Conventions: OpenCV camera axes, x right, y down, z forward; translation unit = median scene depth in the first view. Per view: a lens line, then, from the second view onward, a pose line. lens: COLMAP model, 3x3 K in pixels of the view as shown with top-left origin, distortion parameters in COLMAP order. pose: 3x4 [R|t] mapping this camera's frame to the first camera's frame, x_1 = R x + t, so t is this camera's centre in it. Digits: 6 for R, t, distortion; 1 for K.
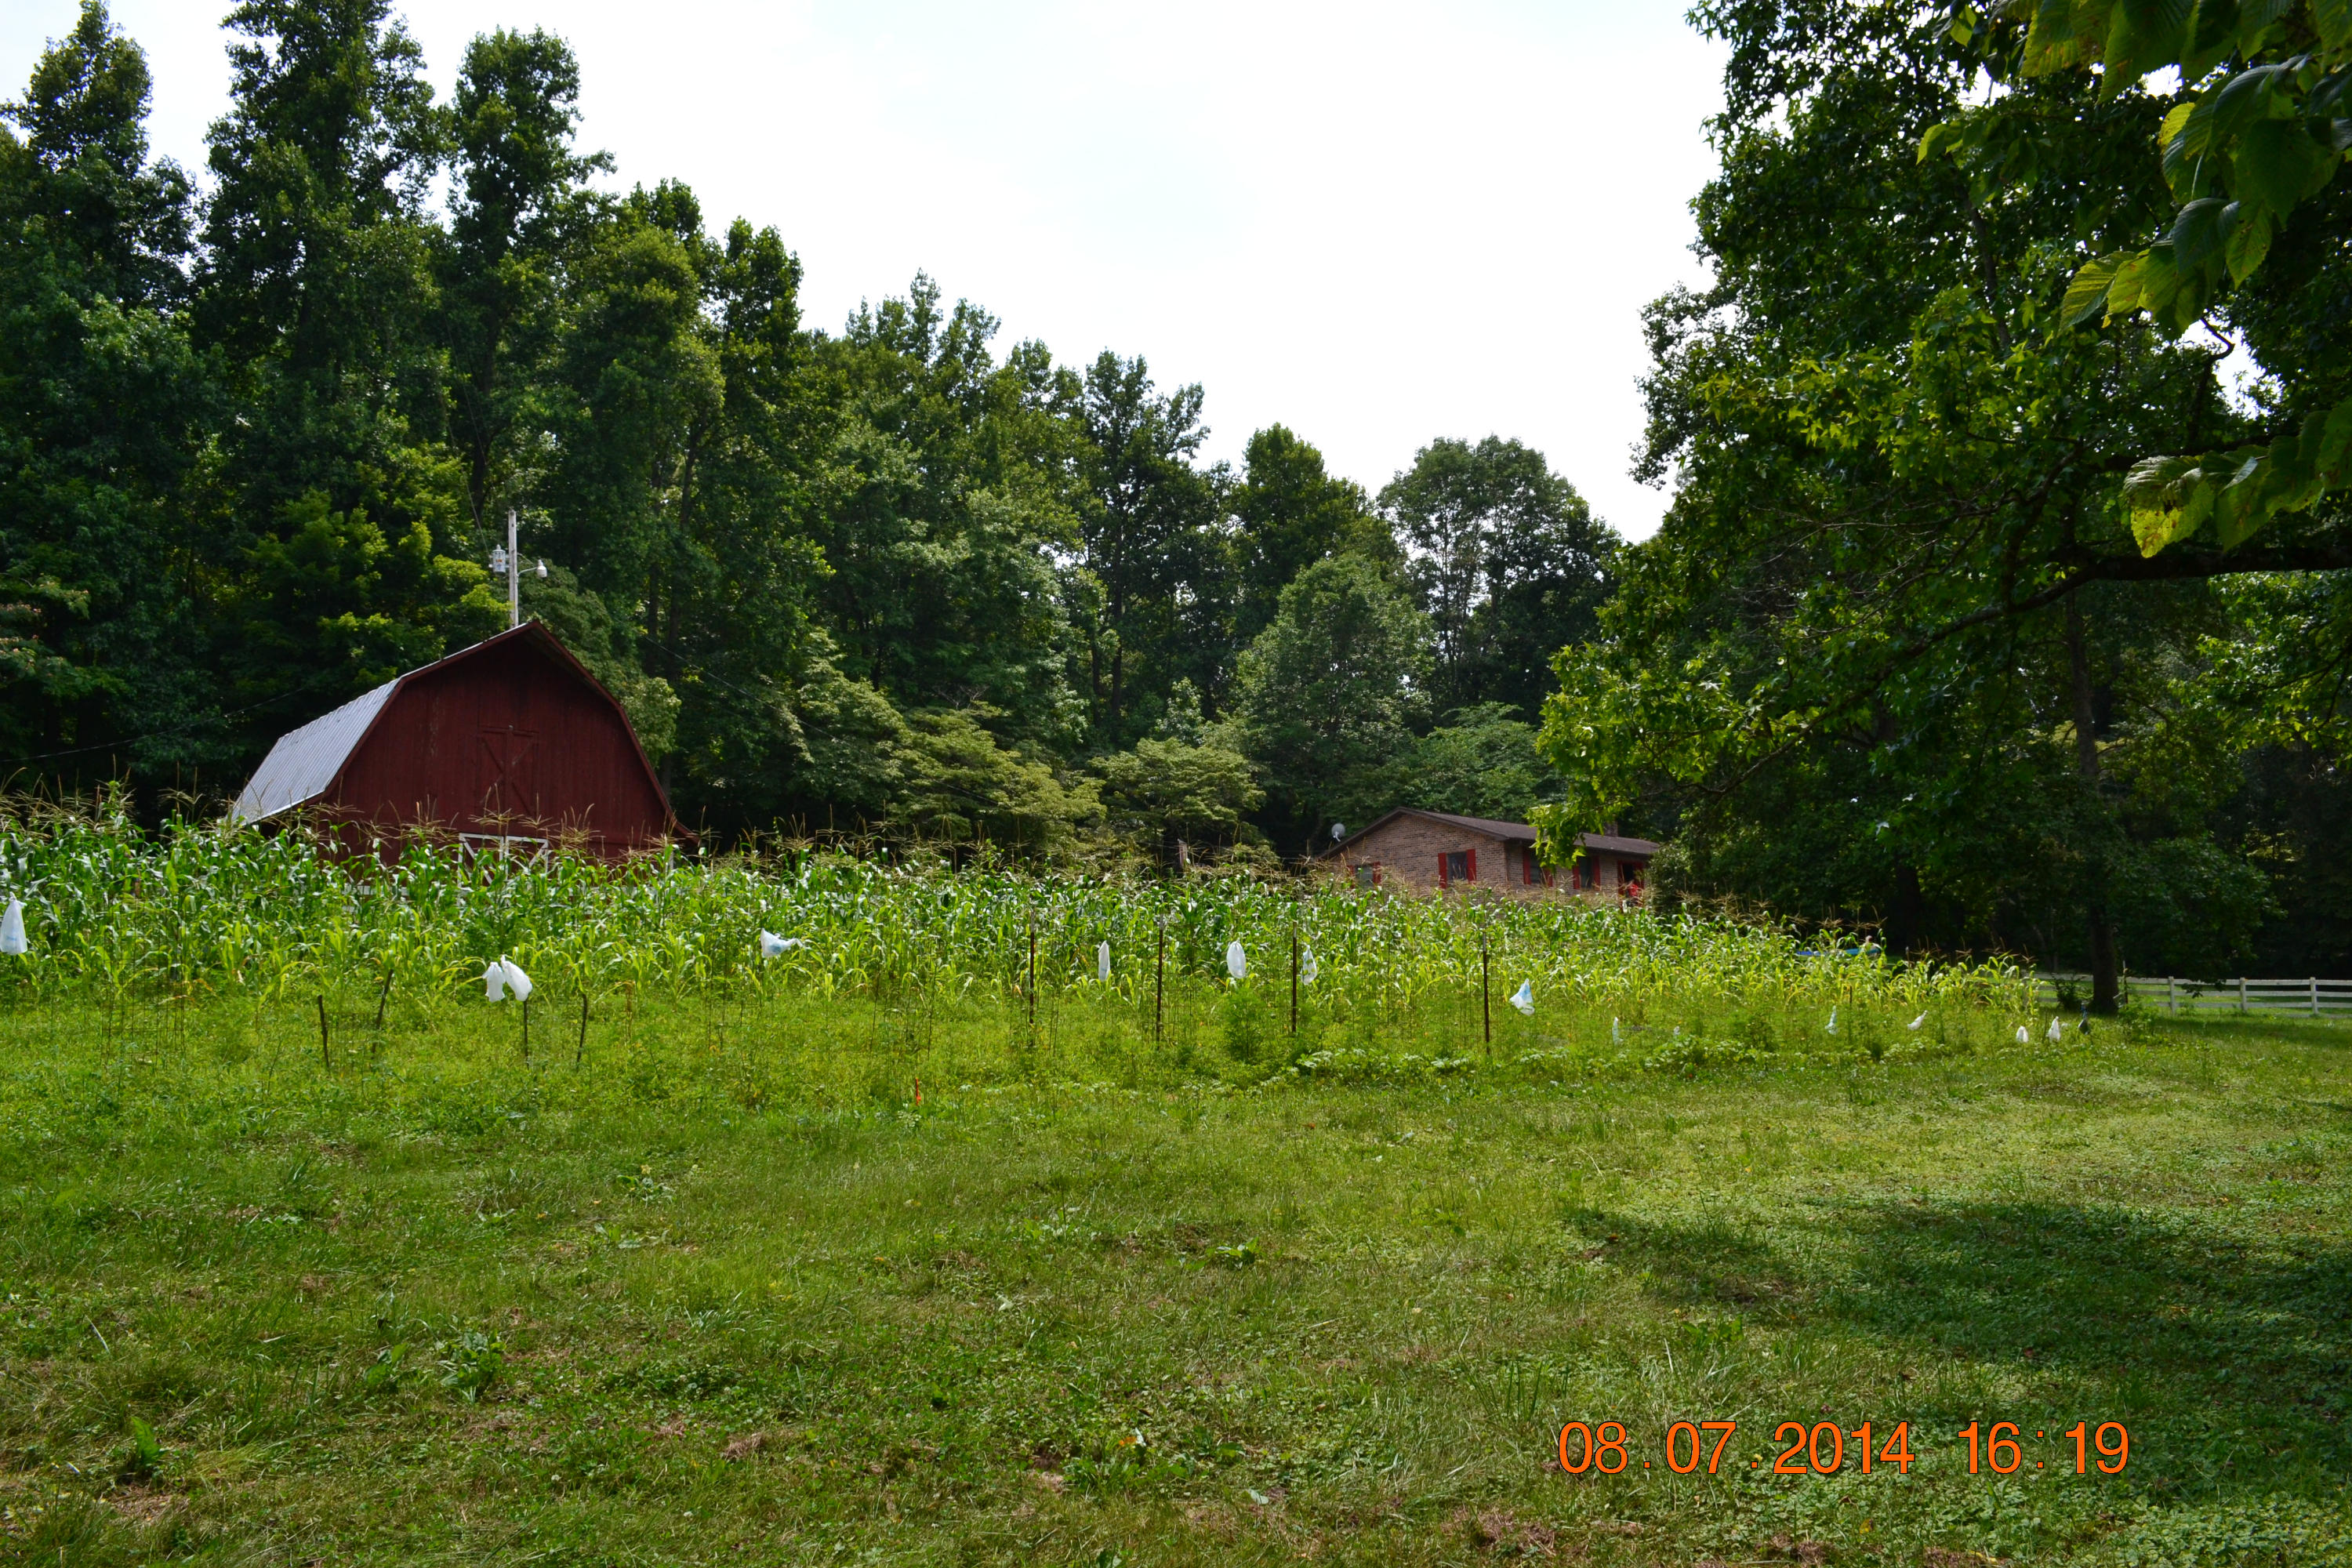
lens RADIAL K [[1874.0, 0, 1166.0], [0, 1874.0, 788.0], [0, 0, 1]] dist [-0.084808, 0.012454]
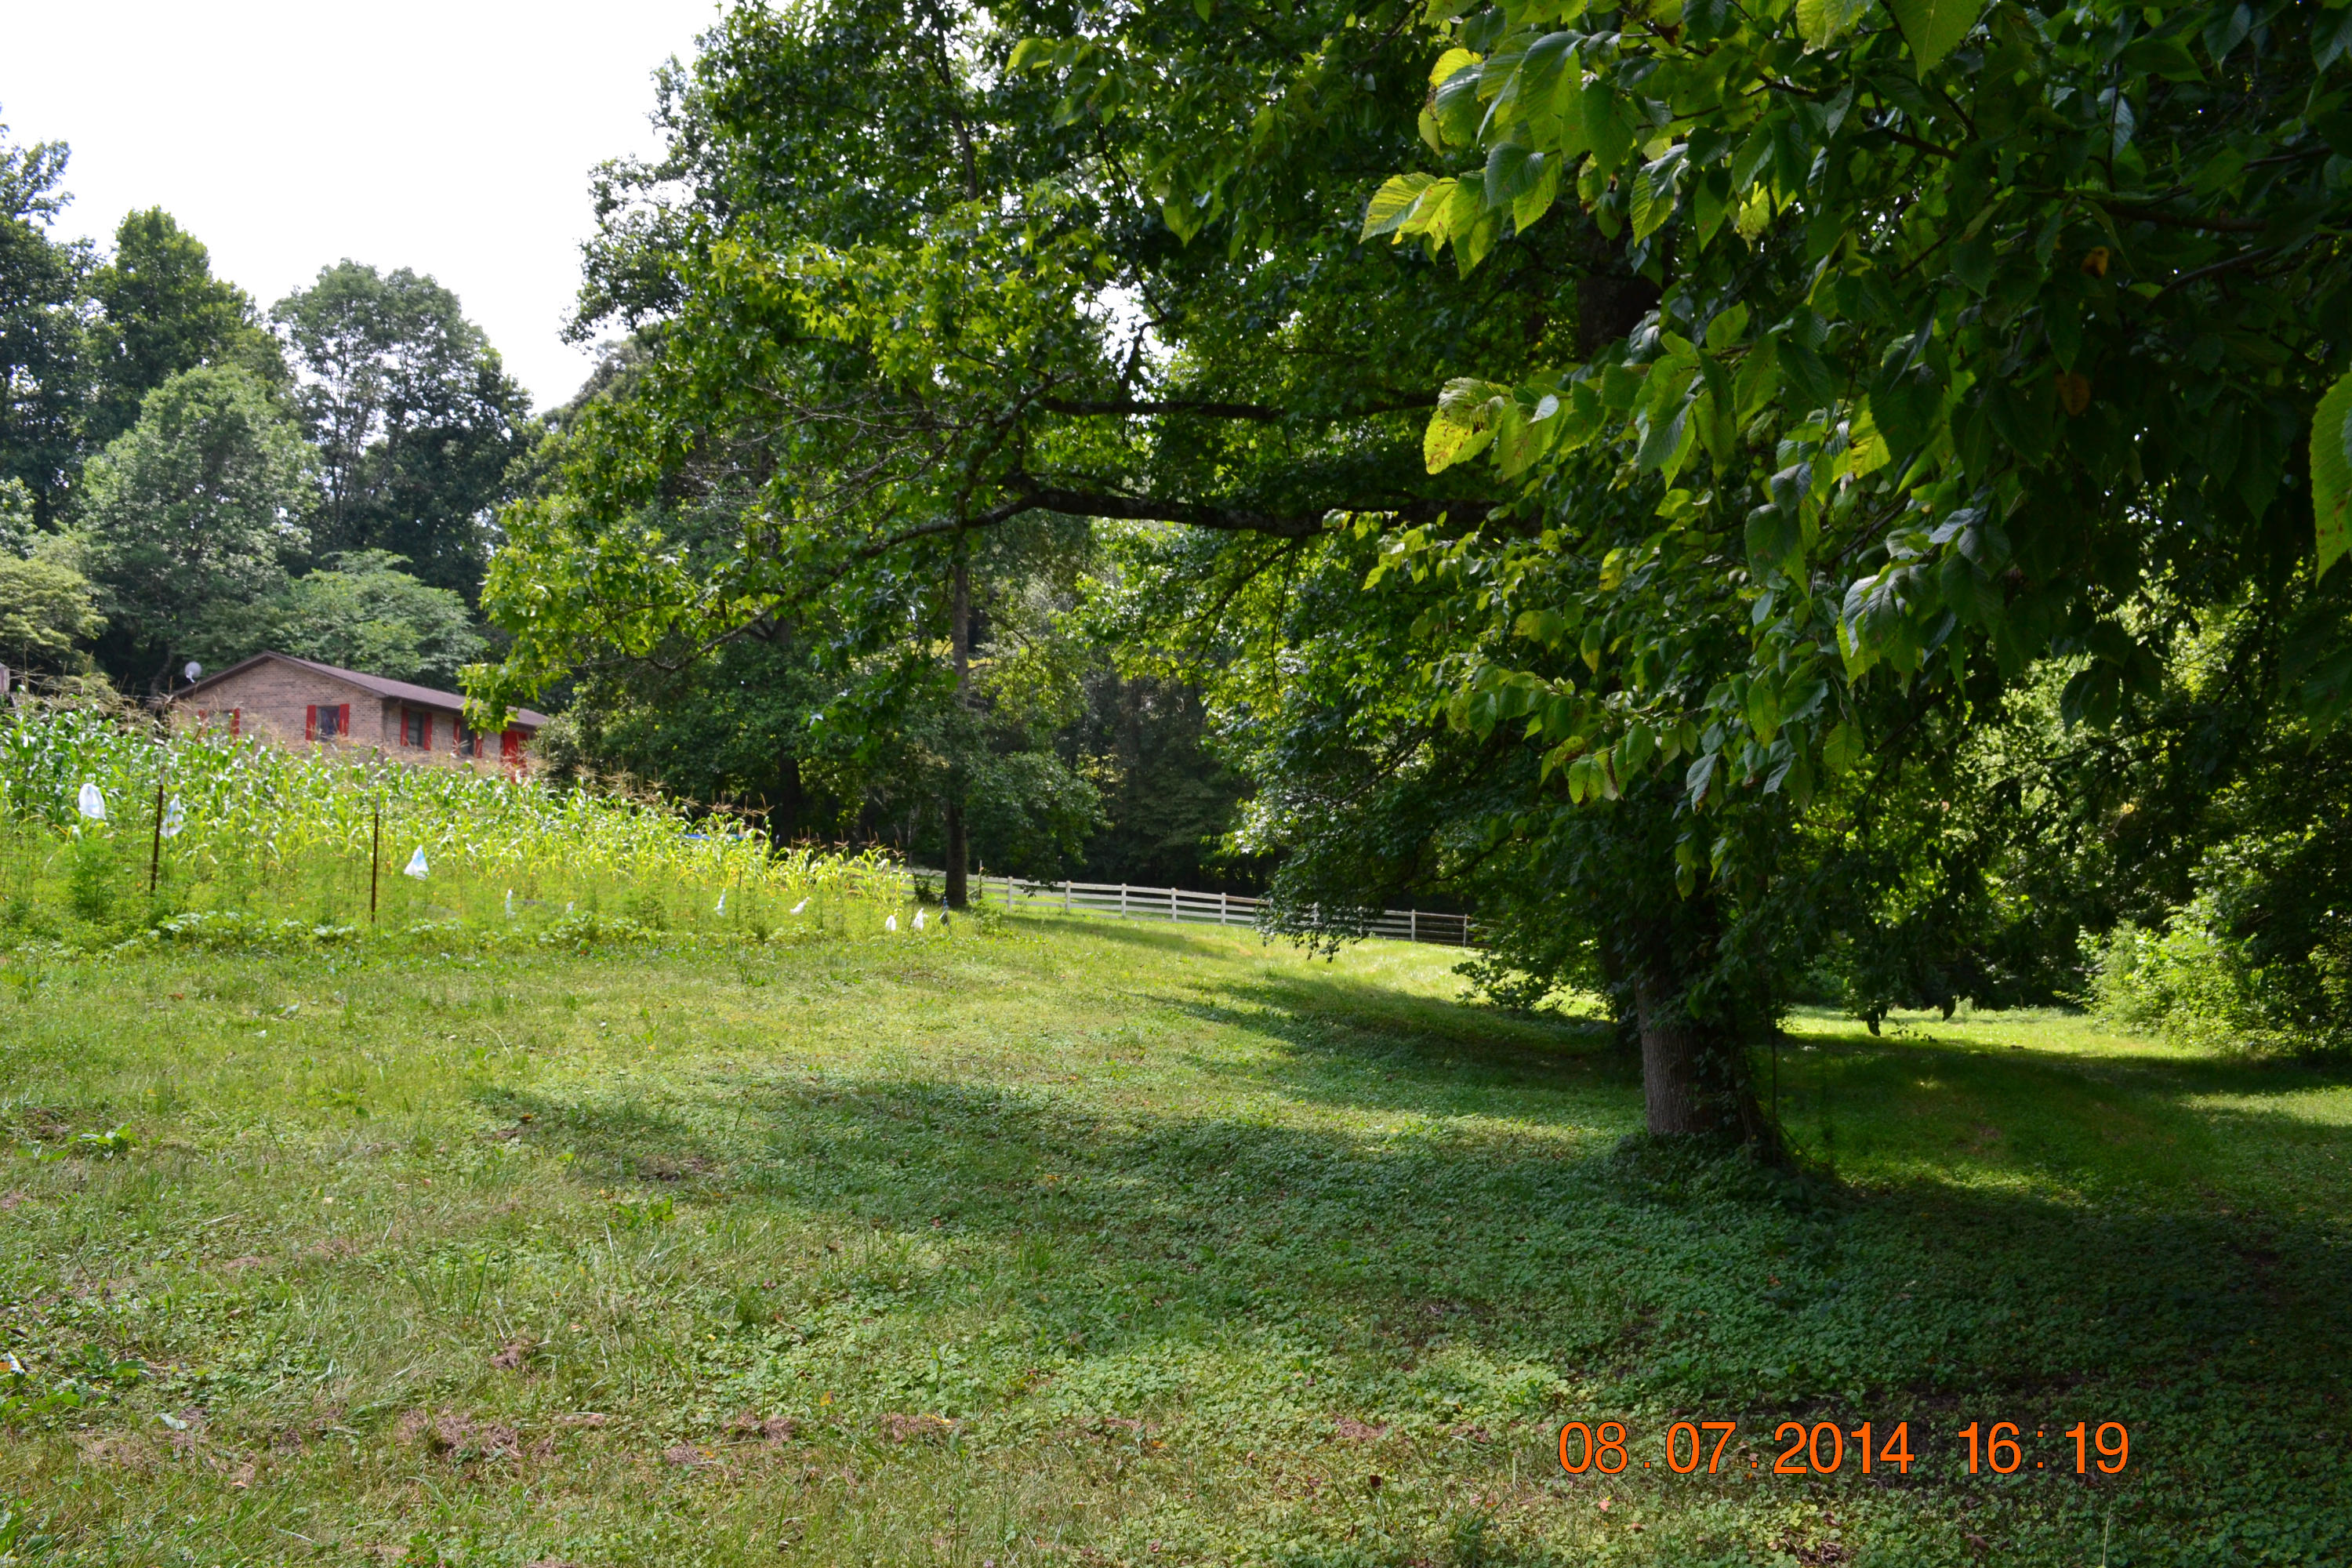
lens RADIAL K [[1874.0, 0, 1148.8], [0, 1874.0, 796.3], [0, 0, 1]] dist [-0.084808, 0.012454]
pose [[0.832380, 0.065073, 0.550371, -0.017591], [-0.103359, 0.993887, 0.038808, 0.003254], [-0.544481, -0.089189, 0.834018, 0.020473]]
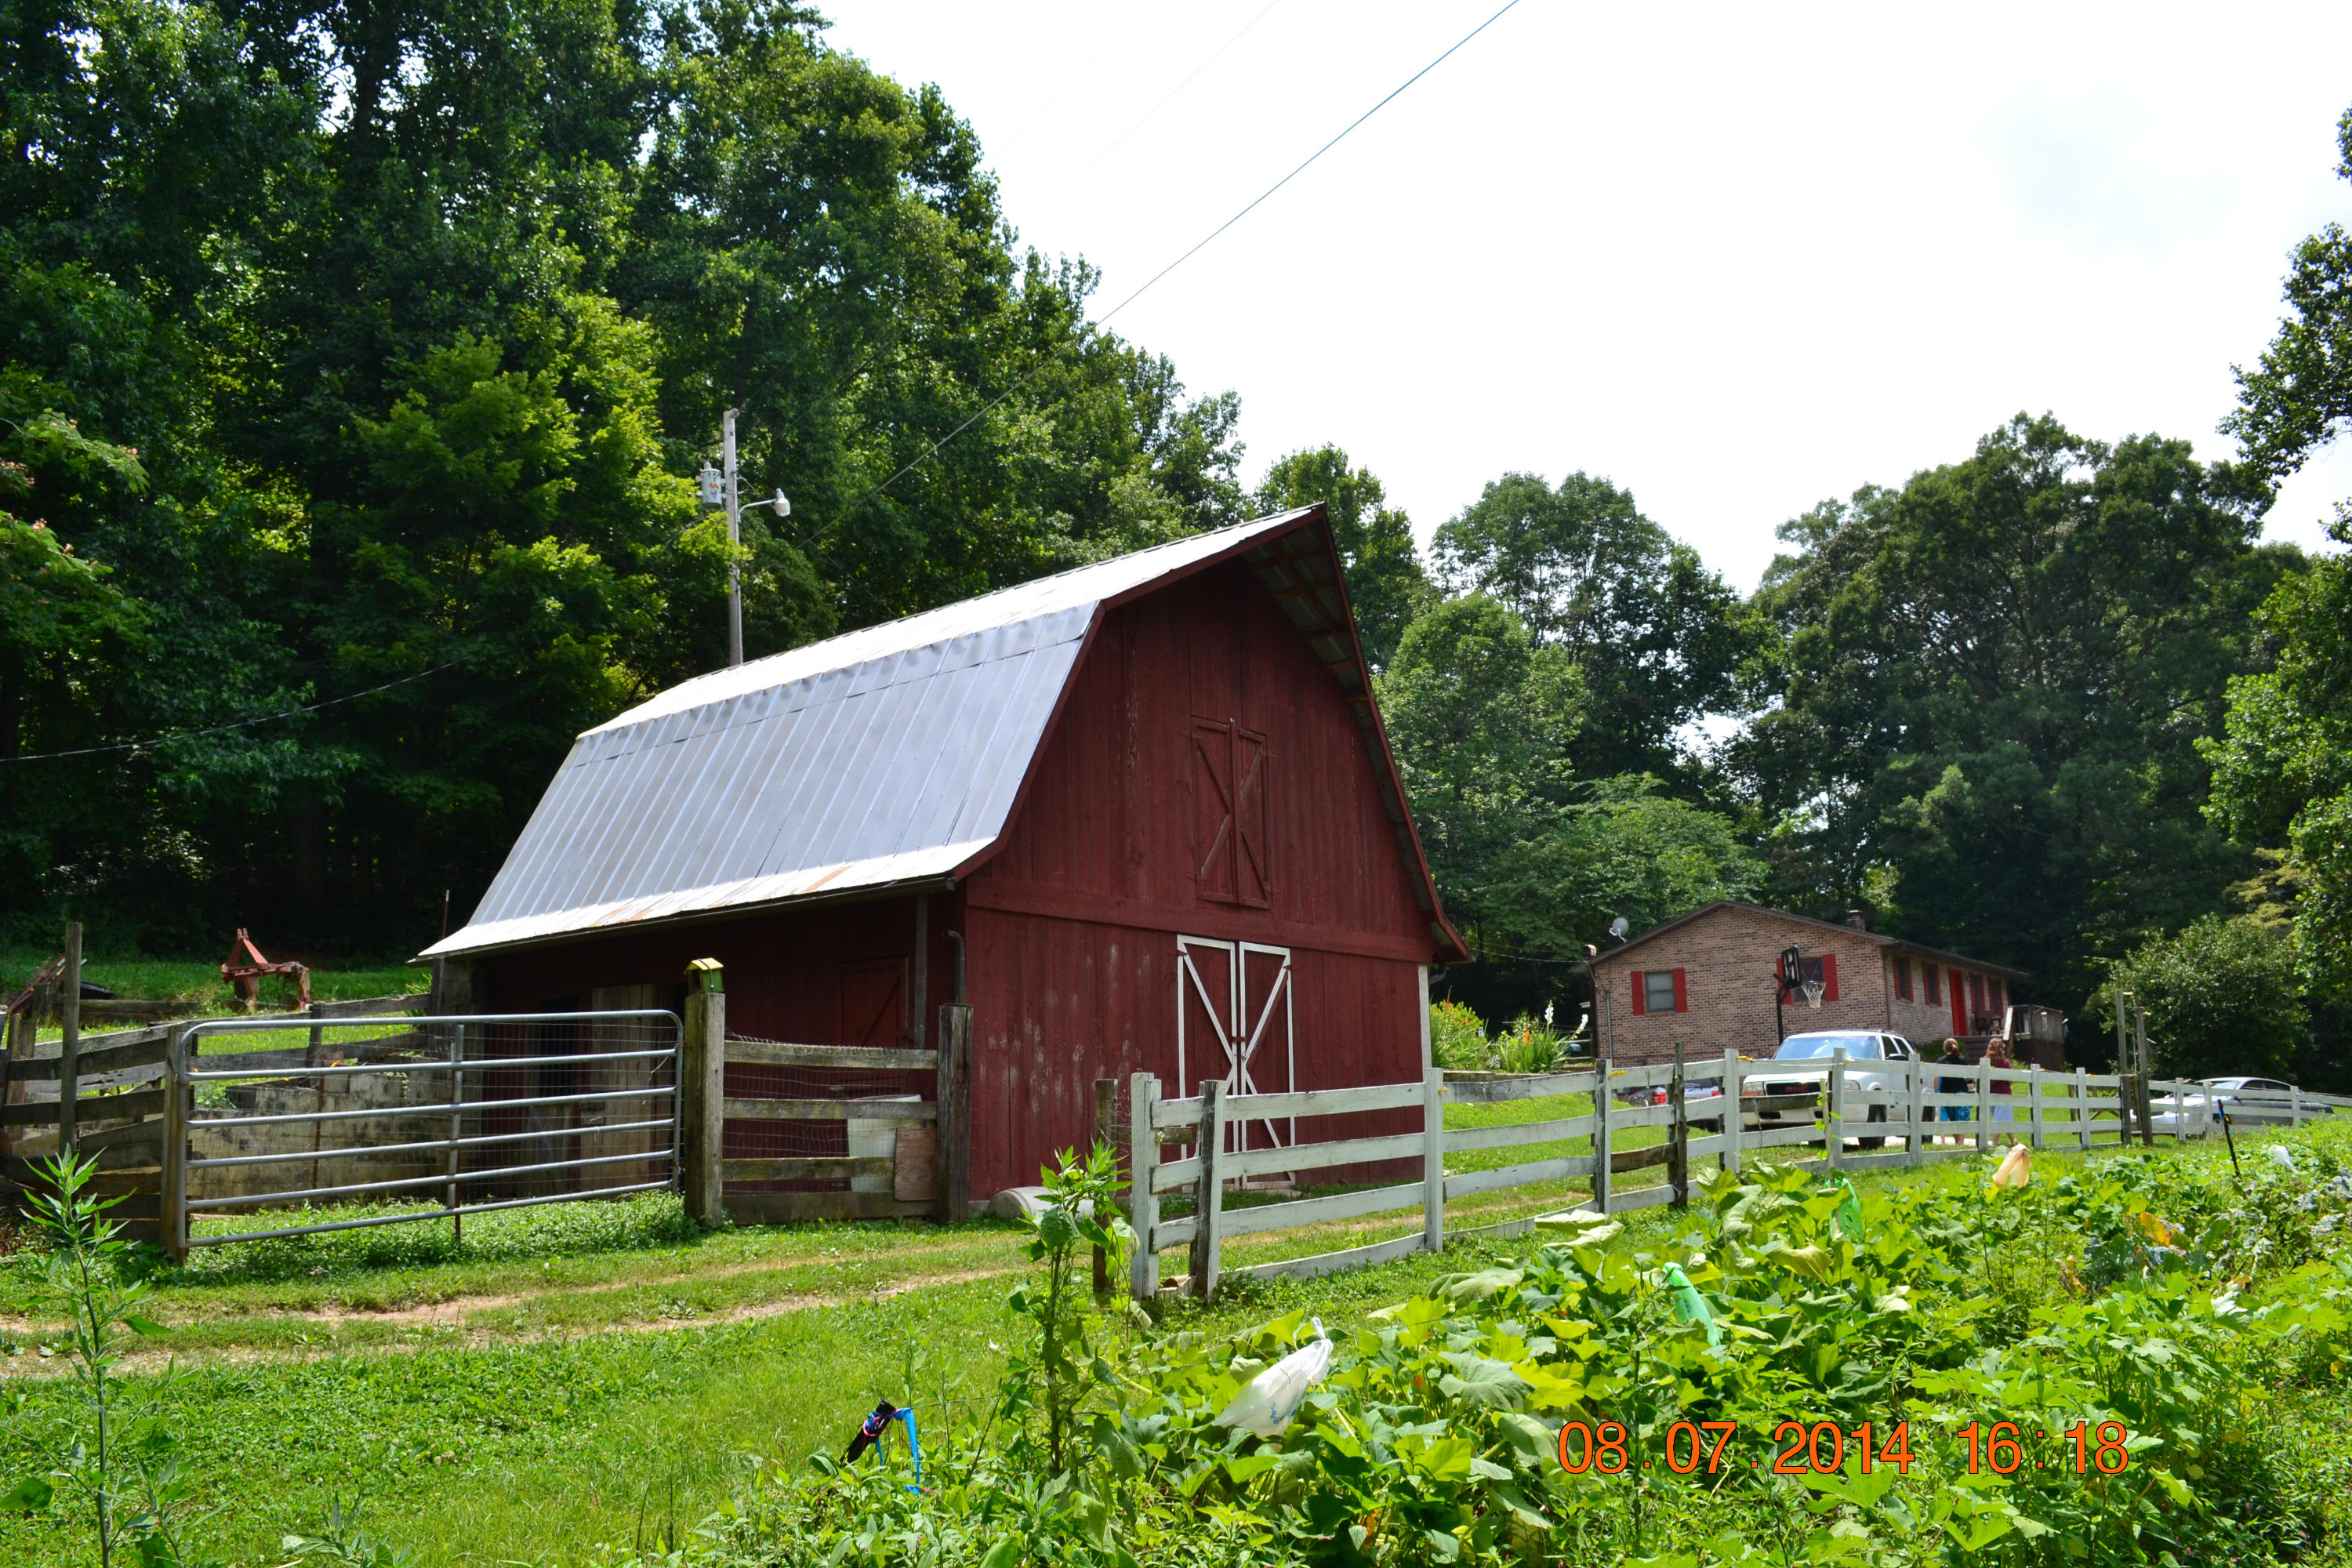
lens RADIAL K [[1874.0, 0, 1164.7], [0, 1874.0, 787.7], [0, 0, 1]] dist [-0.084808, 0.012454]
pose [[0.981856, 0.030045, 0.187235, -0.659589], [-0.021800, 0.998706, -0.045939, 0.011493], [-0.188373, 0.041024, 0.981240, 0.717385]]
